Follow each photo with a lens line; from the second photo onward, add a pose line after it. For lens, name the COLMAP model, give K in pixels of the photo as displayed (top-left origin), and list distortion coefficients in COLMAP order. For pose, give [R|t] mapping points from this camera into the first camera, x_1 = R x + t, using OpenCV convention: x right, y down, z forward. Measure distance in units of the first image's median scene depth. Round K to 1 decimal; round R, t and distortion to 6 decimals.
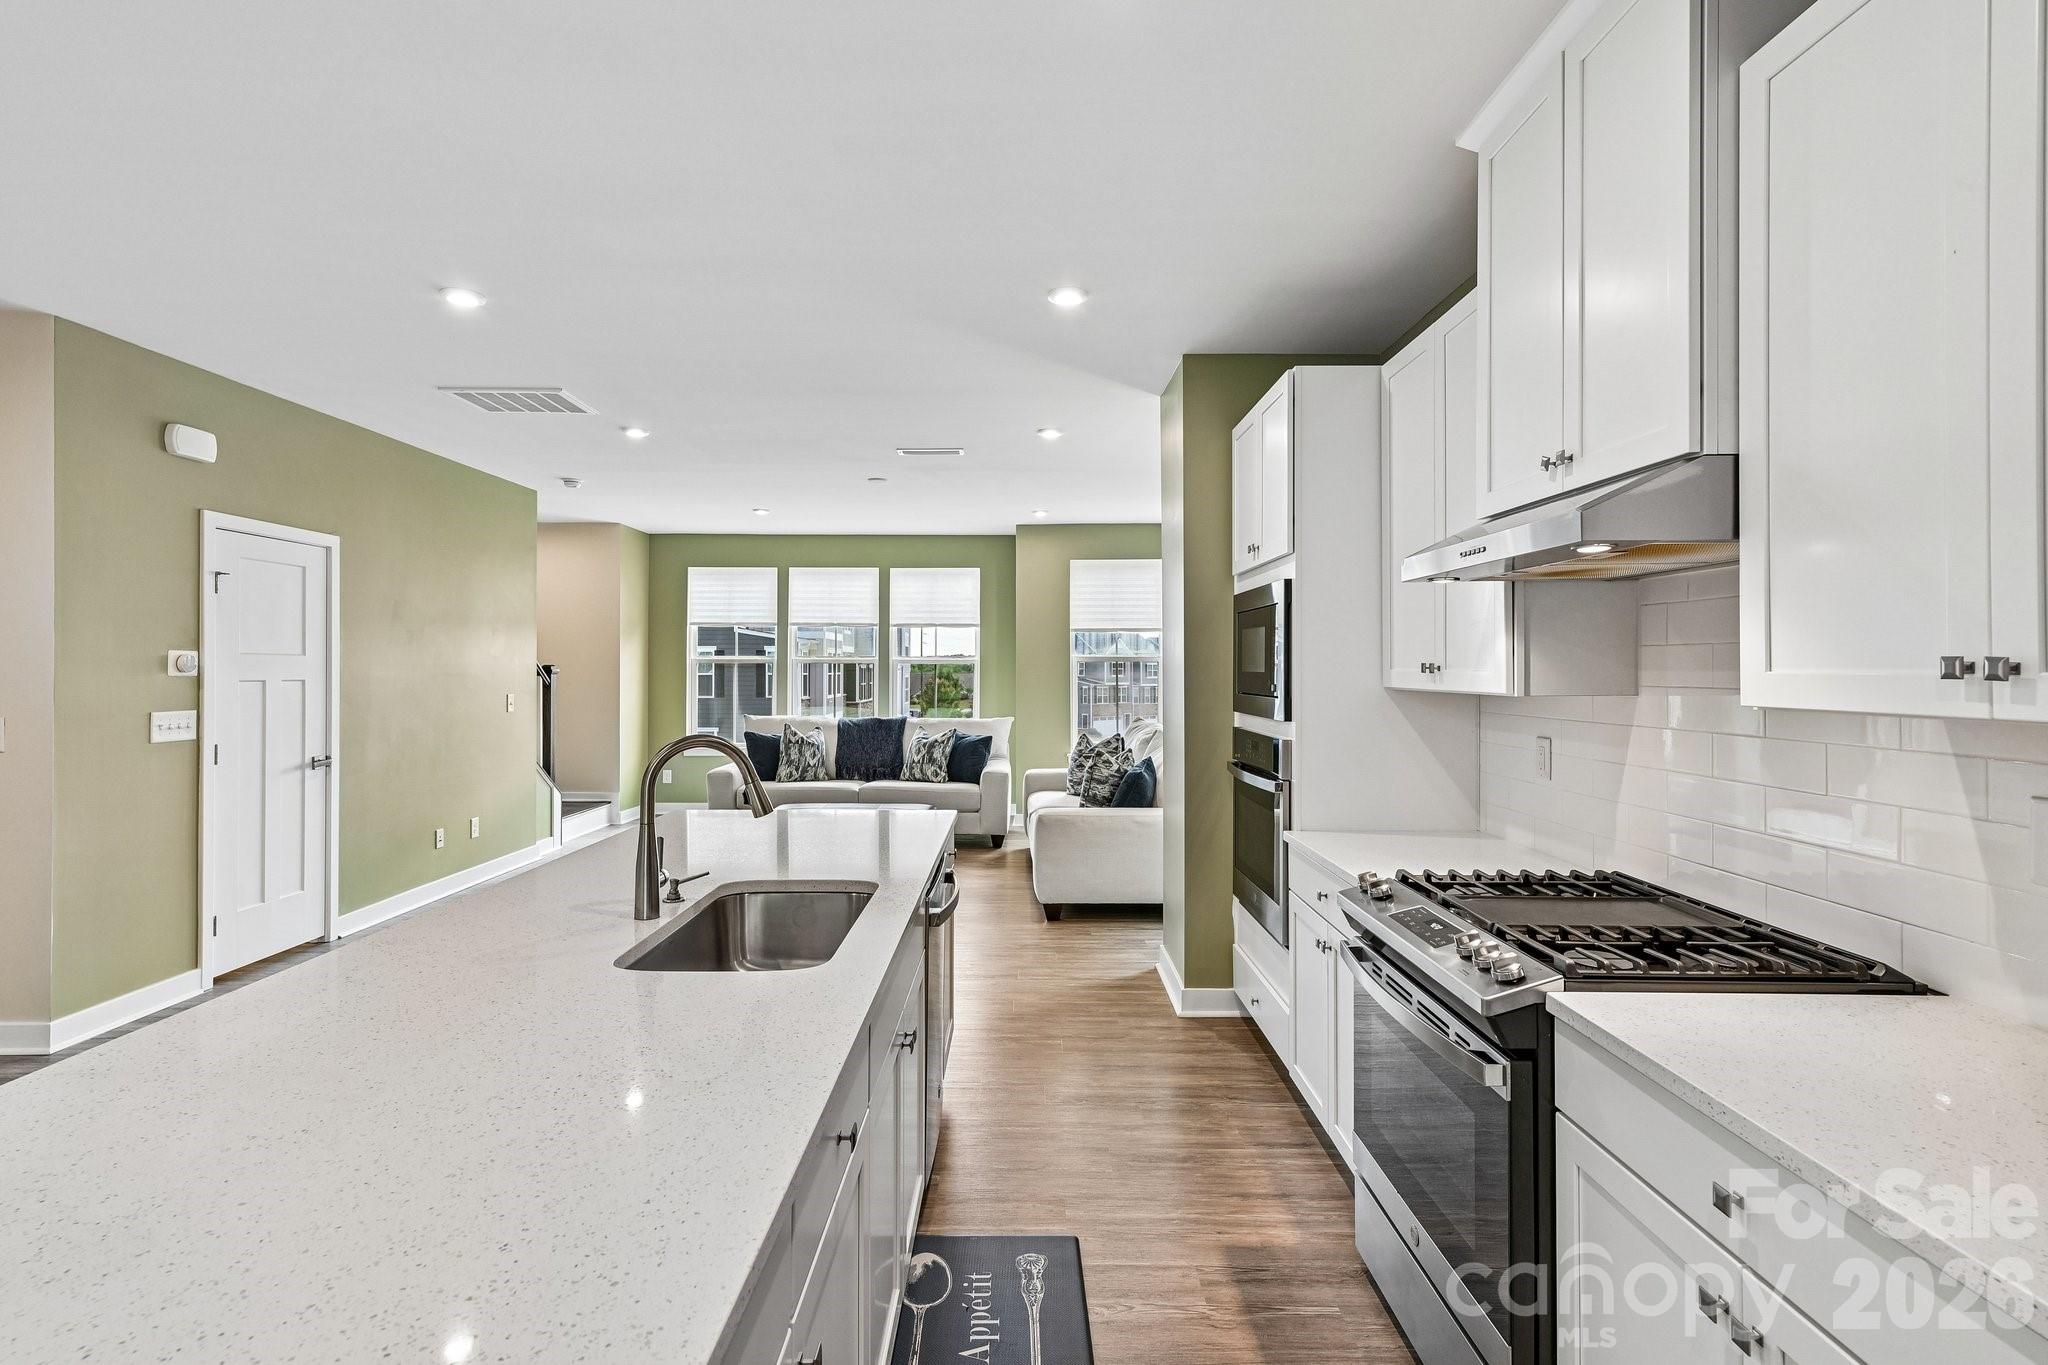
lens RADIAL K [[991.2, 0, 1009.8], [0, 991.2, 669.8], [0, 0, 1]] dist [0.079861, 0.000002]
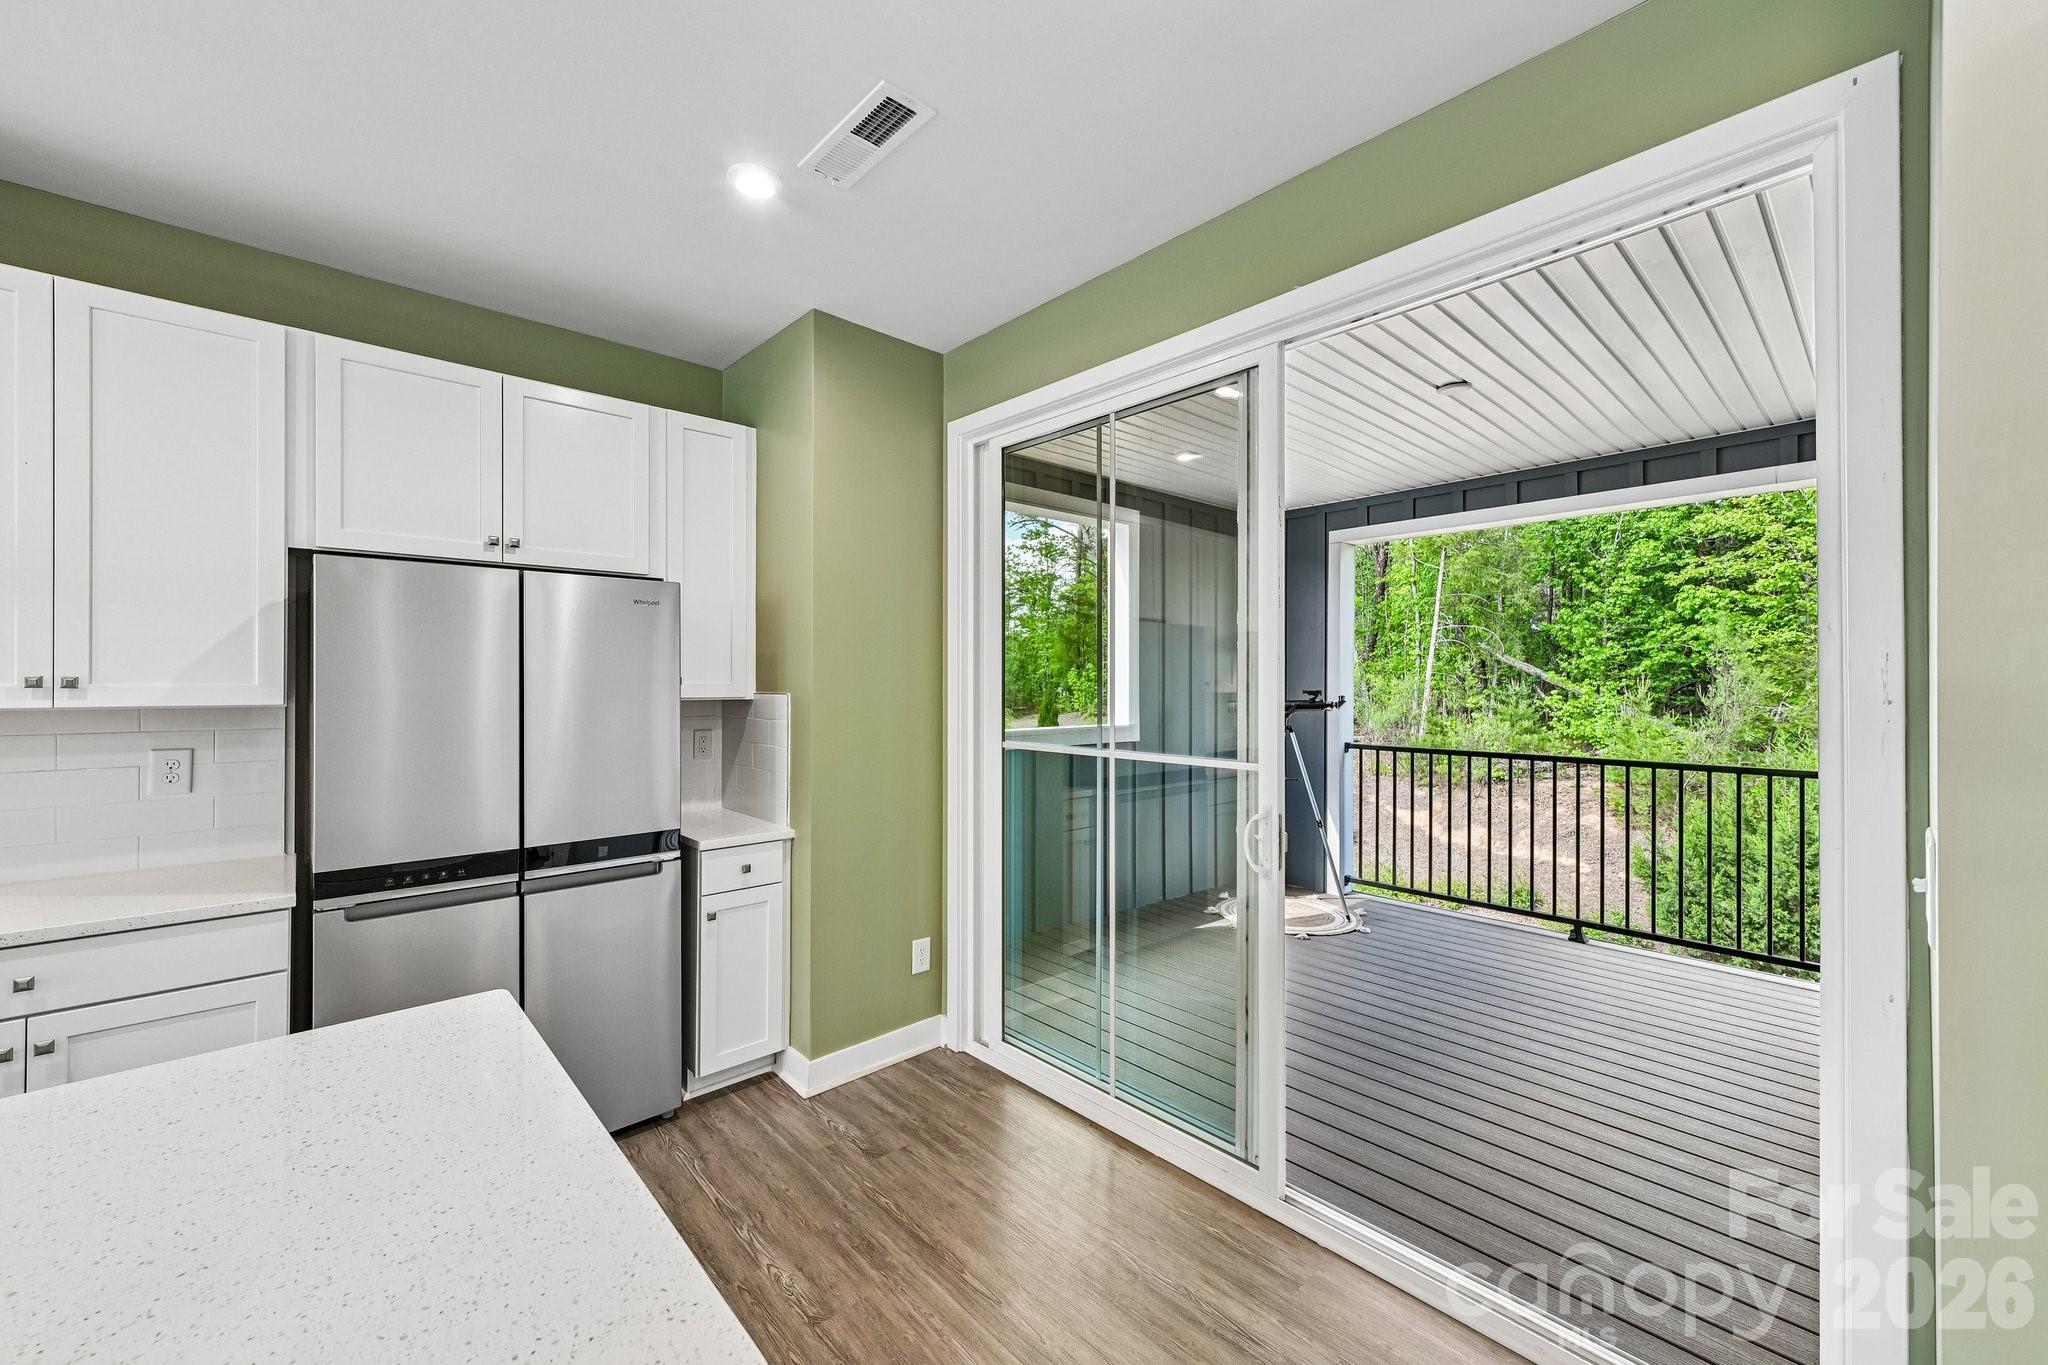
lens RADIAL K [[808.2, 0, 1015.8], [0, 808.2, 680.0], [0, 0, 1]] dist [0.009103, 0.000148]
pose [[-0.681589, -0.002283, 0.731731, -0.231612], [-0.002667, 0.999996, 0.000636, -0.001946], [-0.731730, -0.001518, -0.681593, 0.119644]]
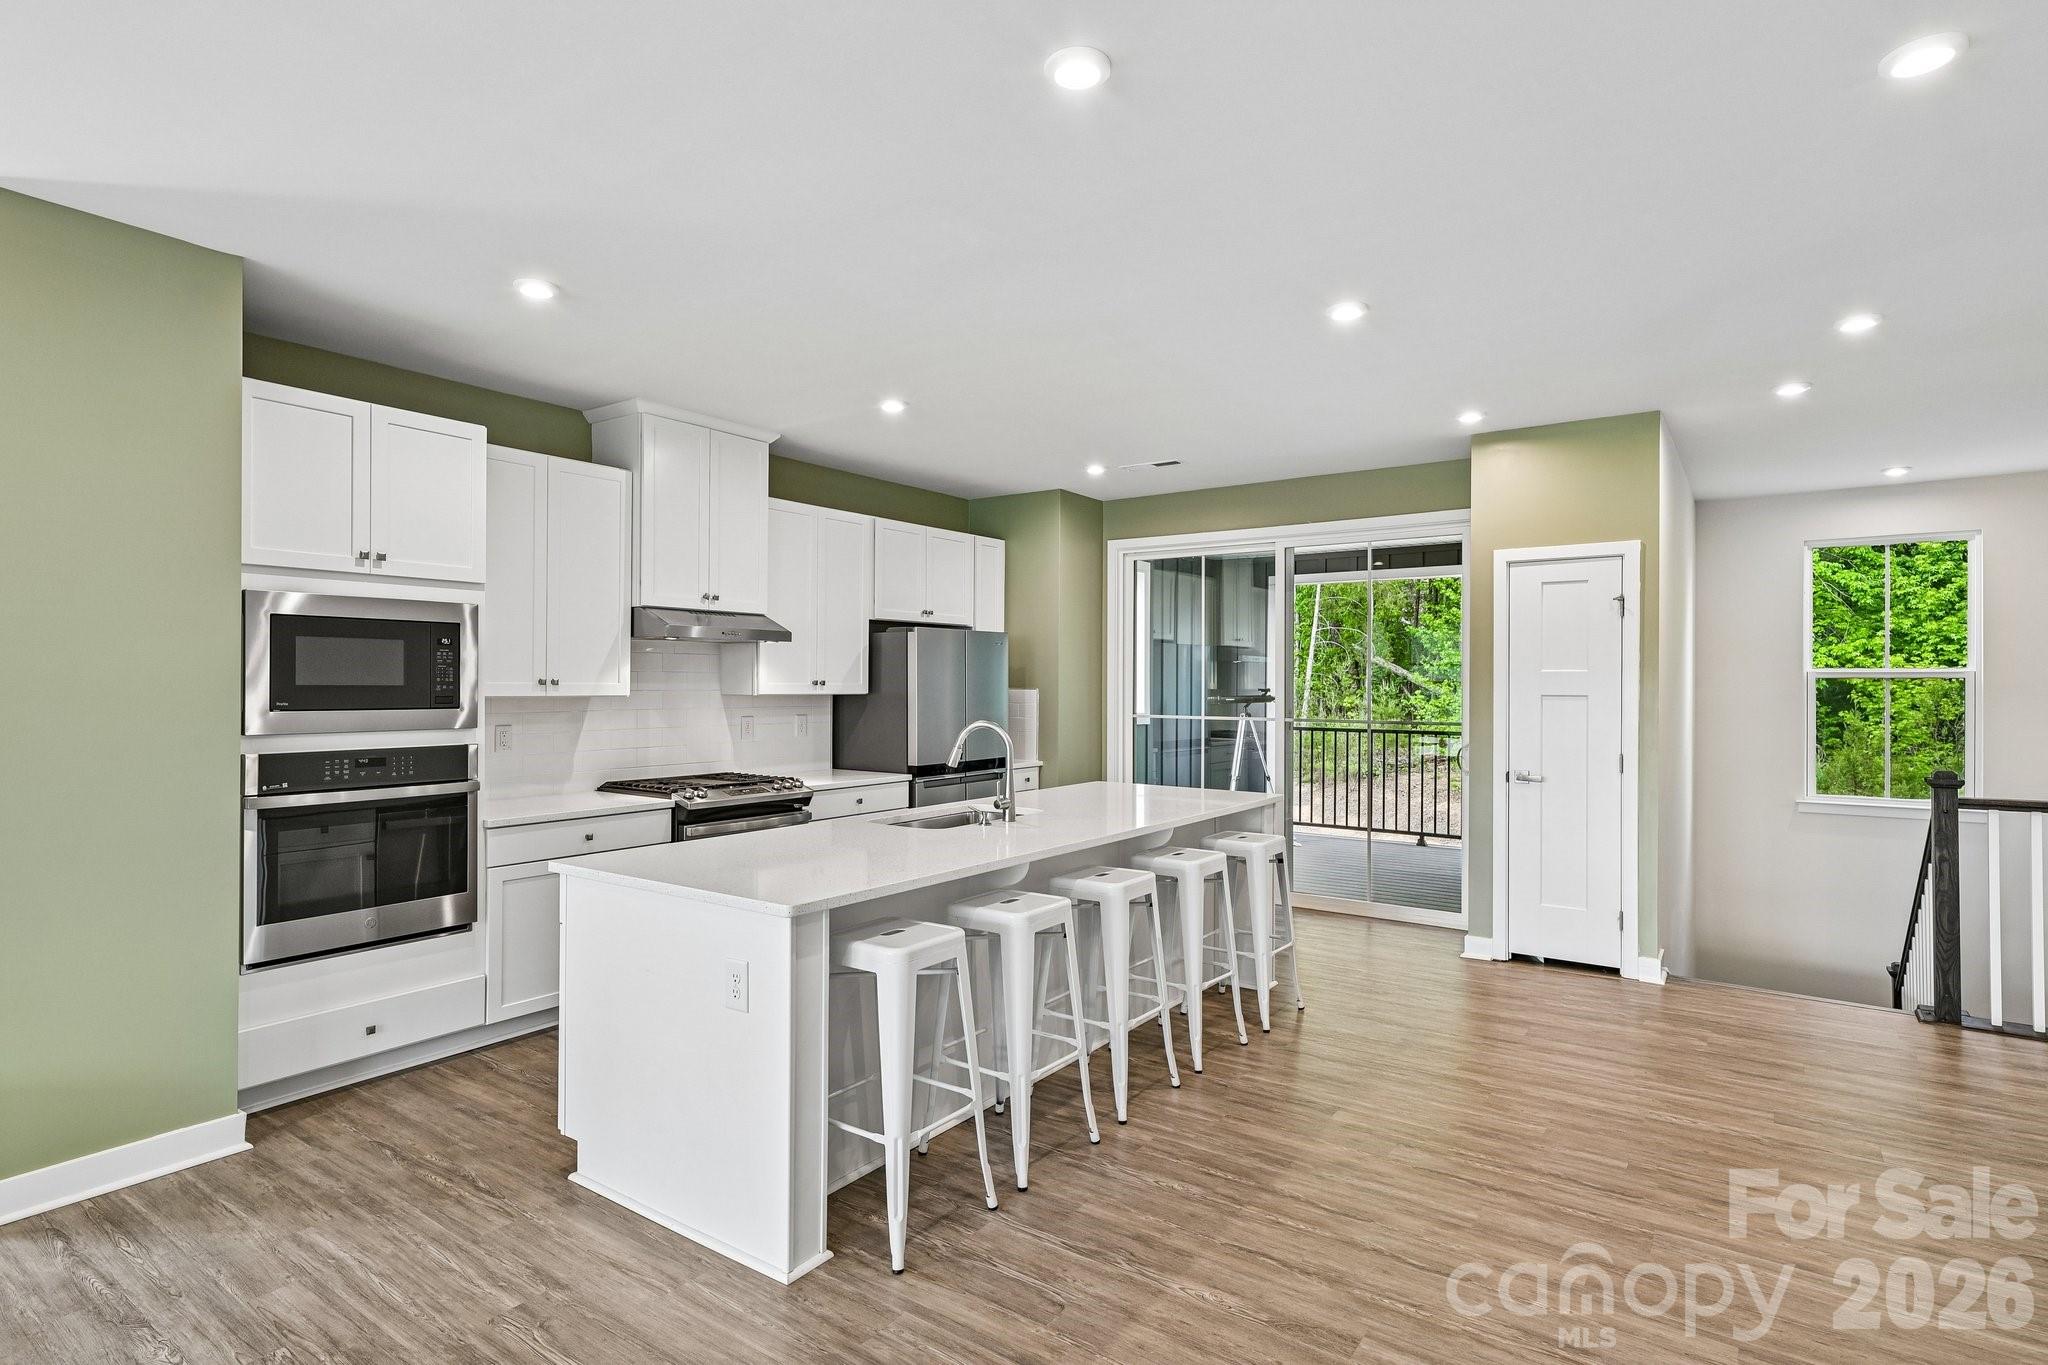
lens RADIAL K [[1045.9, 0, 1010.8], [0, 1045.9, 684.7], [0, 0, 1]] dist [0.016484, 0.000094]
pose [[-0.819247, -0.008224, 0.573382, -0.380475], [-0.005986, 0.999965, 0.005790, -0.003734], [-0.573410, 0.001312, -0.819267, 0.675604]]
